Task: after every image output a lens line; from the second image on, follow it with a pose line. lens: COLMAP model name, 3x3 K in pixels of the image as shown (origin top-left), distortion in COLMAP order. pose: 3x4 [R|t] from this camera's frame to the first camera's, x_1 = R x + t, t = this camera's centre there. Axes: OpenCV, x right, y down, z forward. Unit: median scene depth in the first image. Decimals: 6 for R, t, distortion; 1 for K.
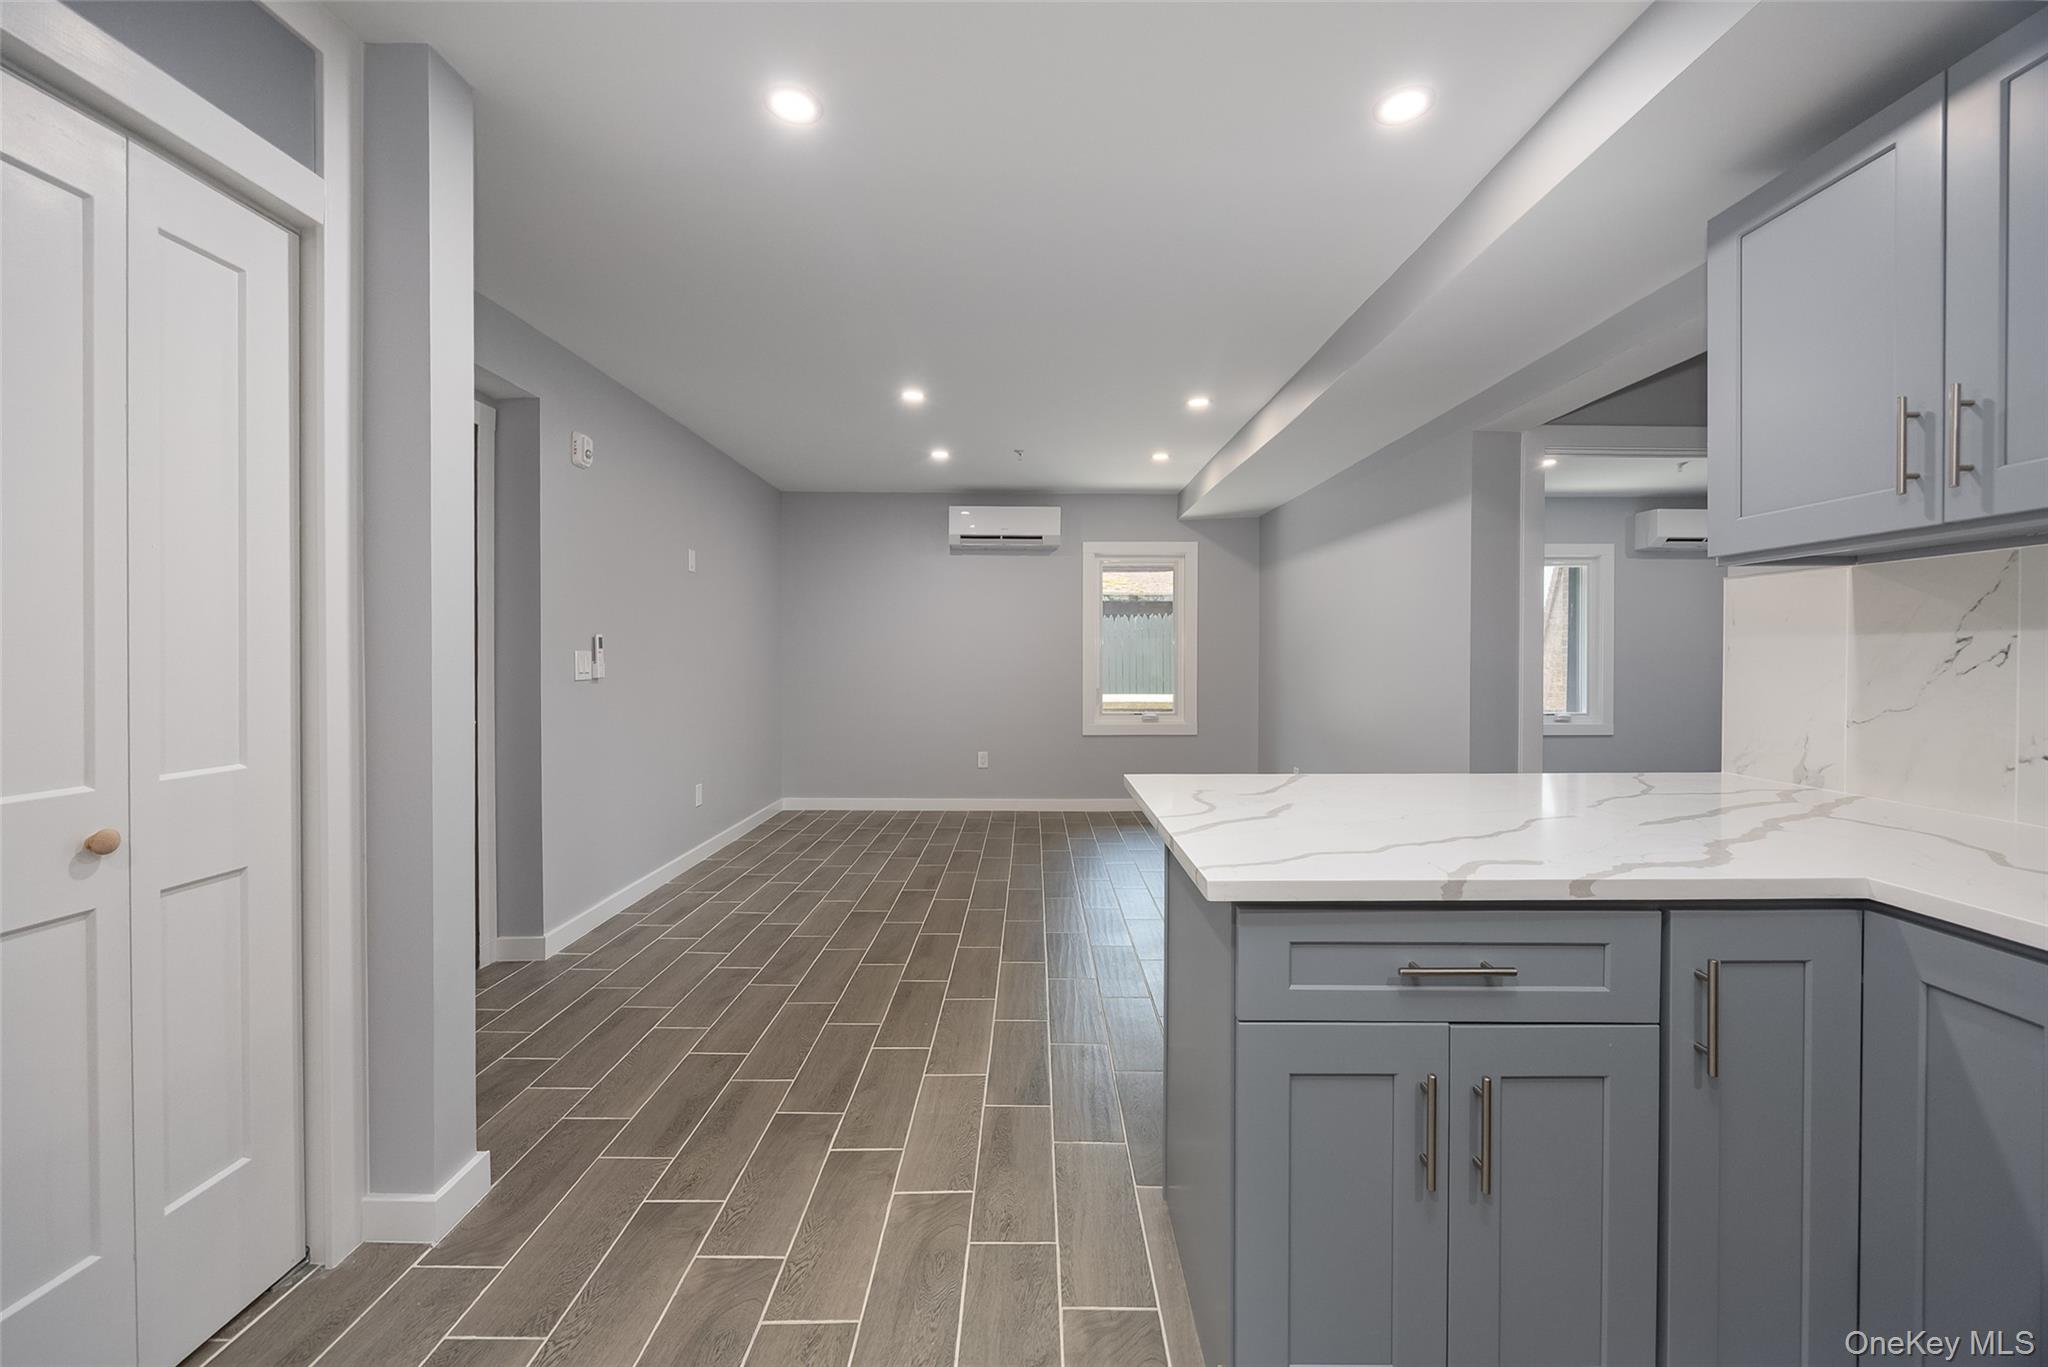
lens RADIAL K [[806.0, 0, 1038.4], [0, 806.0, 669.9], [0, 0, 1]] dist [0.000925, 0.000043]
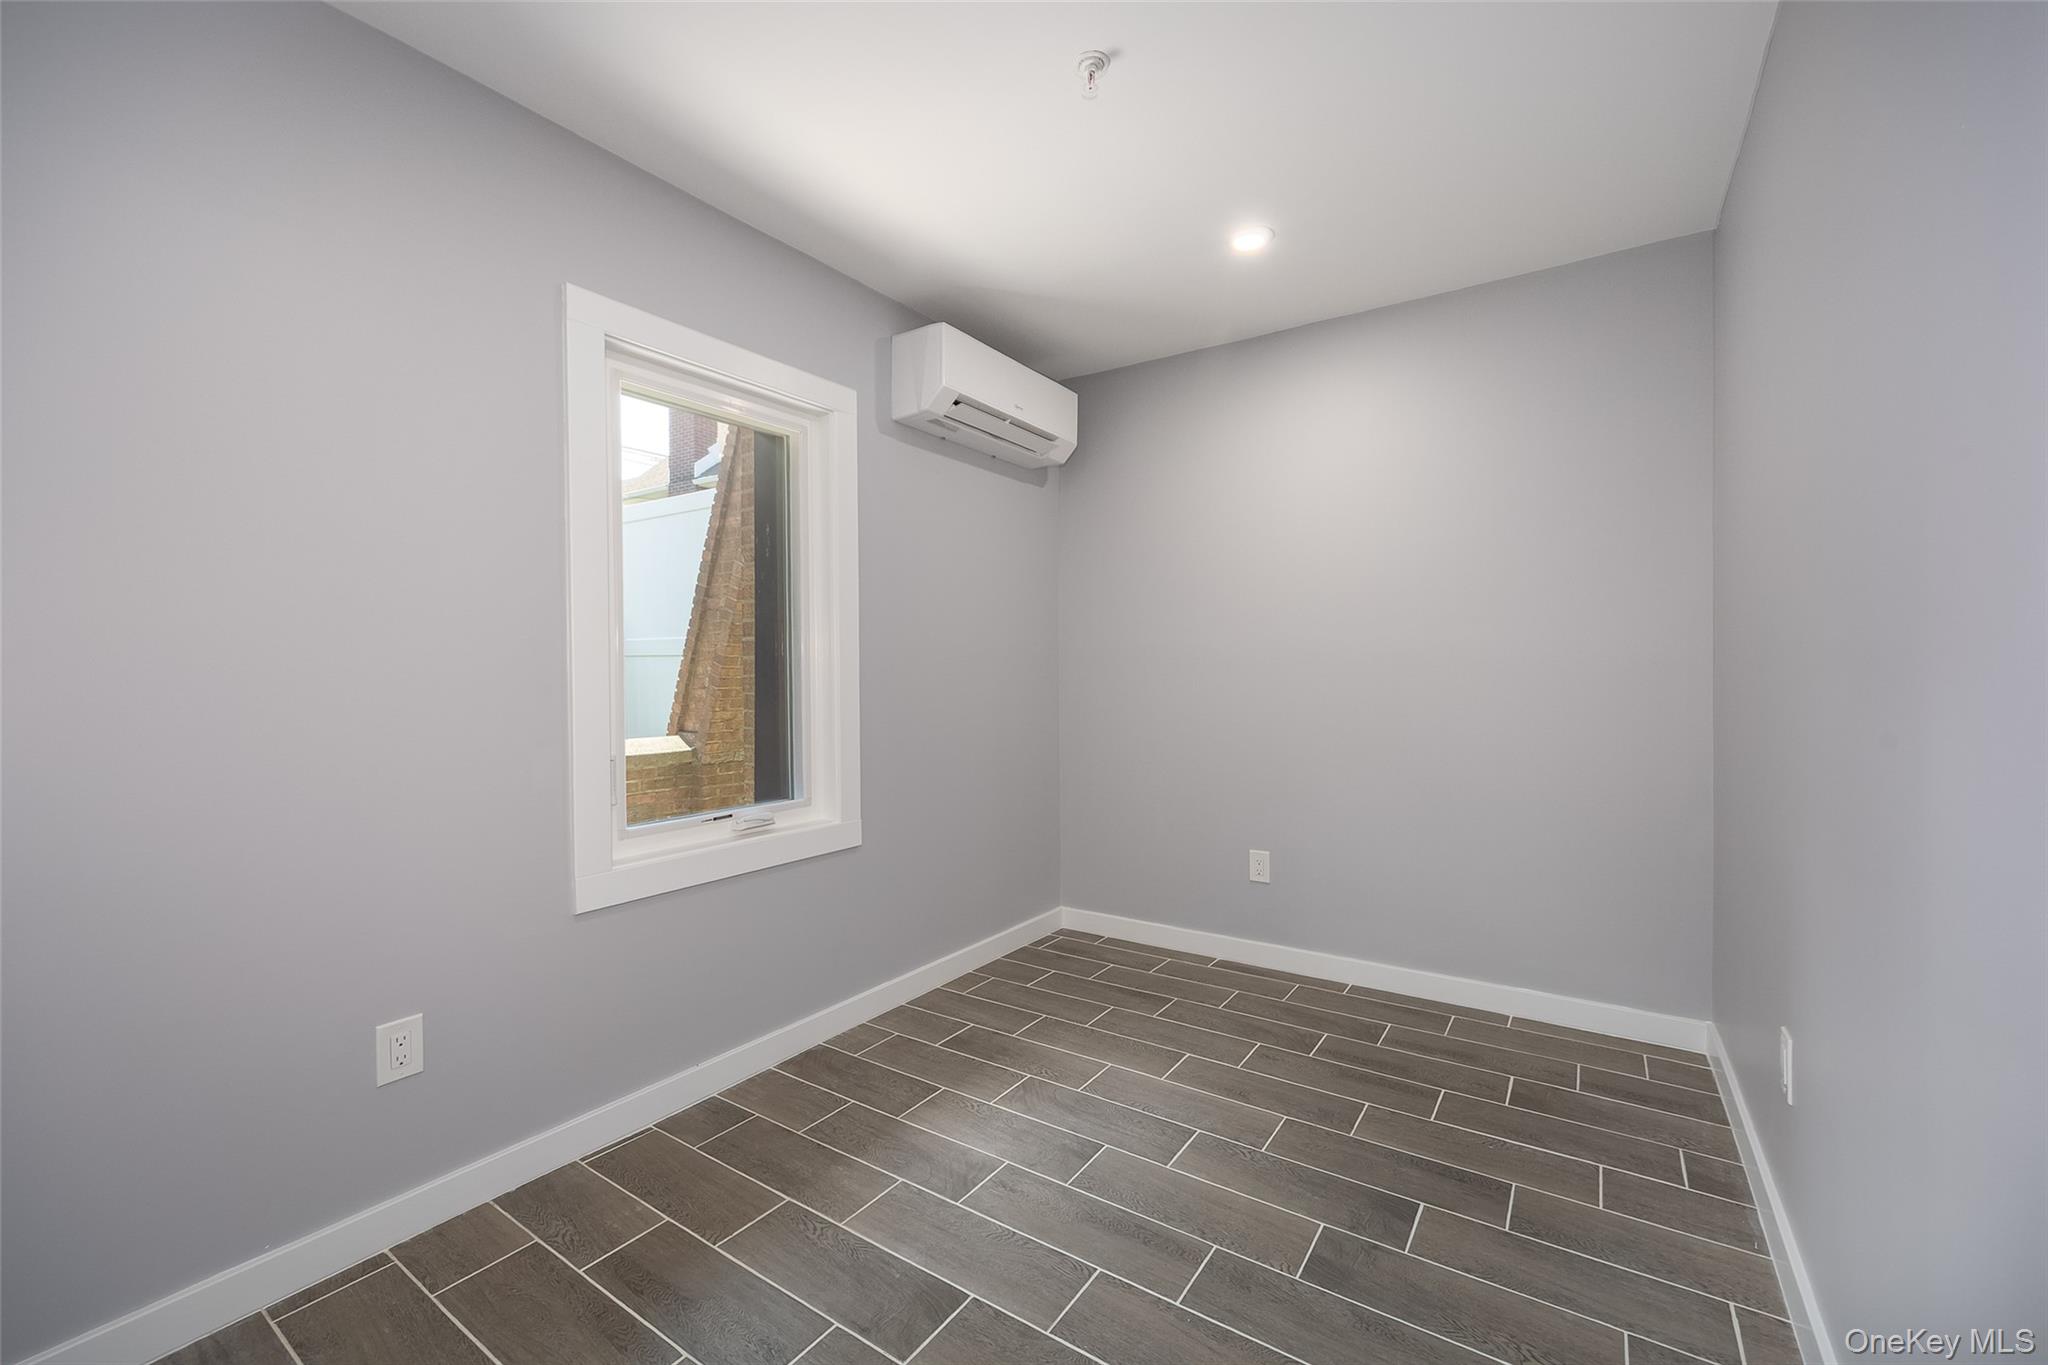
lens RADIAL K [[806.0, 0, 1024.8], [0, 806.0, 685.1], [0, 0, 1]] dist [0.000925, 0.000043]
pose [[0.579148, -0.013244, 0.815115, 0.419057], [0.016618, 0.999852, 0.004438, -0.003593], [-0.815053, 0.010975, 0.579282, 0.683508]]
